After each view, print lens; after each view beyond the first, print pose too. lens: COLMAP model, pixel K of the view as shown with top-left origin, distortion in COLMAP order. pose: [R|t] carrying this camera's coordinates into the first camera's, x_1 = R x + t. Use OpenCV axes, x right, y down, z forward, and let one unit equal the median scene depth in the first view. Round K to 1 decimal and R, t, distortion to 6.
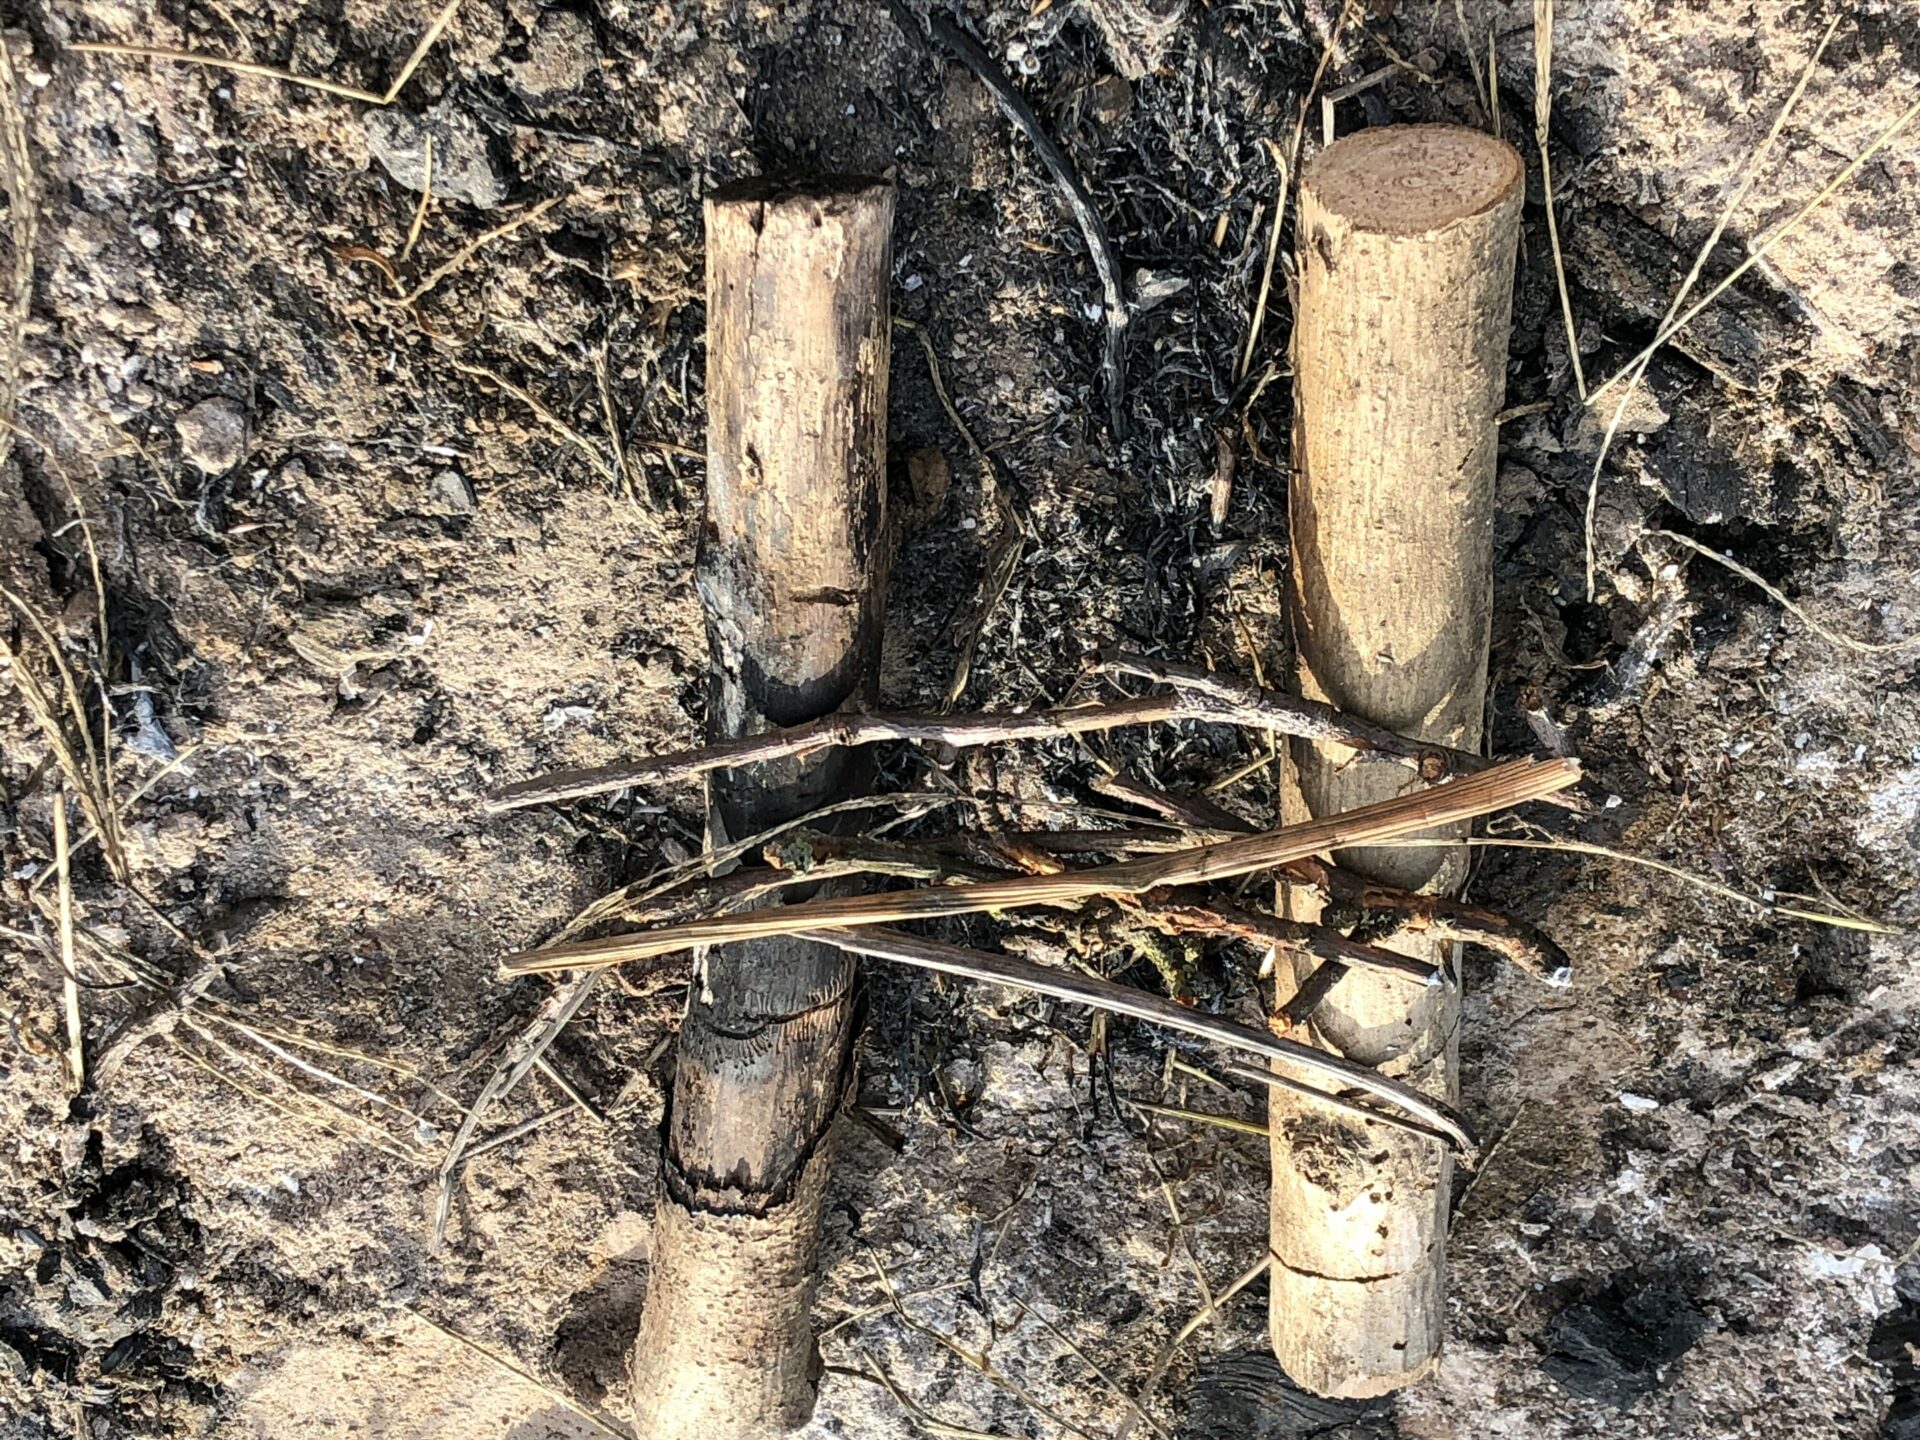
lens RADIAL K [[3221.9, 0, 993.3], [0, 3221.9, 722.2], [0, 0, 1]] dist [0.222950, -0.956829]
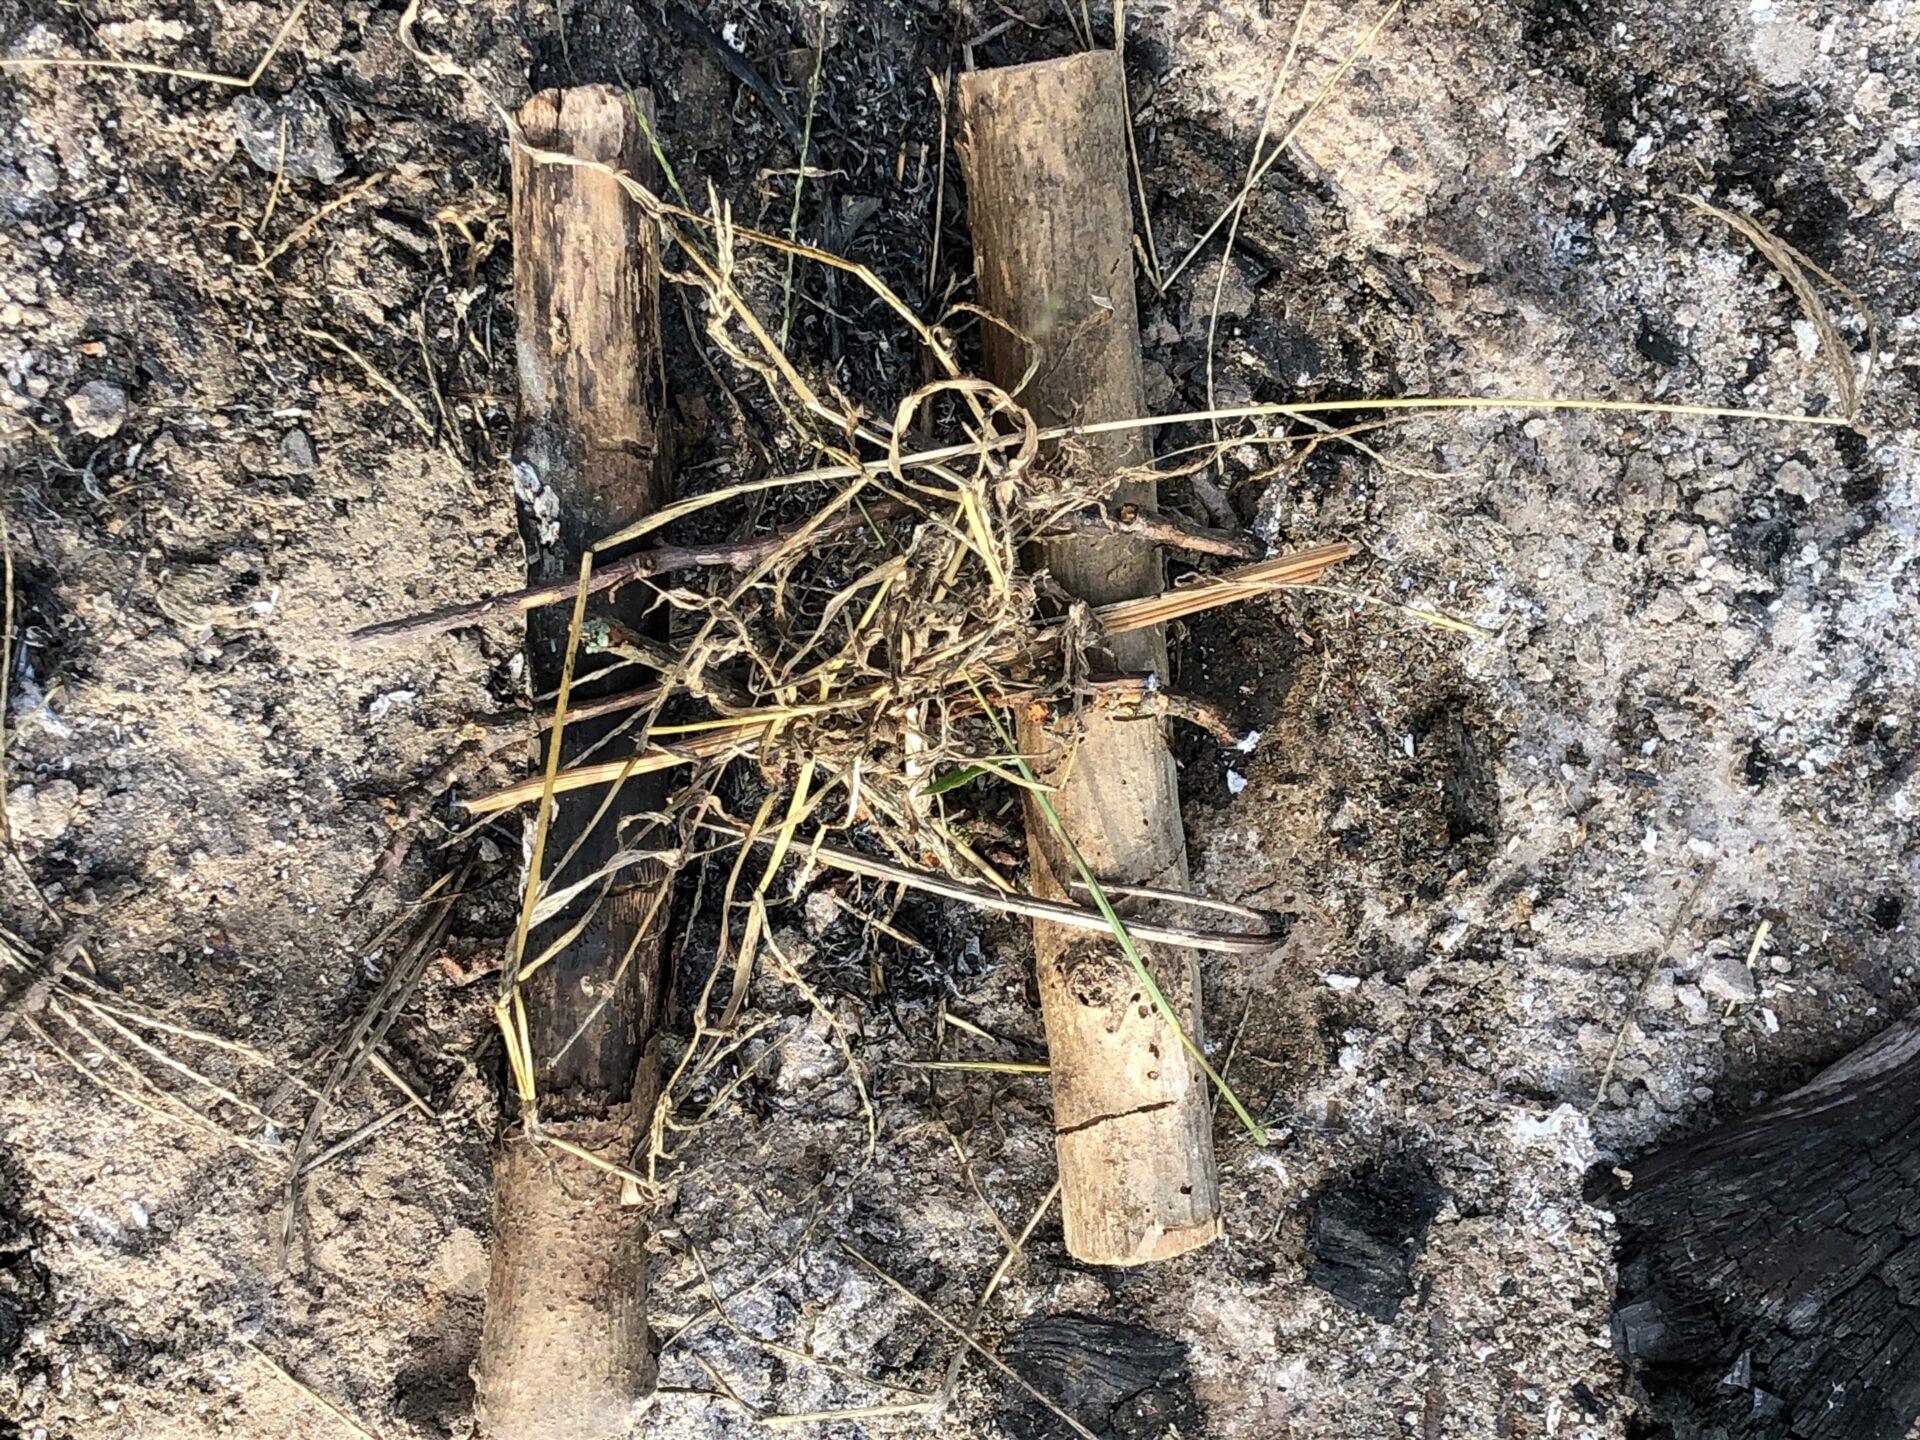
lens RADIAL K [[3221.9, 0, 993.3], [0, 3221.9, 722.2], [0, 0, 1]] dist [0.222950, -0.956829]
pose [[0.977723, -0.087371, 0.190852, -0.149367], [0.167279, 0.873574, -0.457041, 0.596430], [-0.126791, 0.478785, 0.868728, -0.034855]]
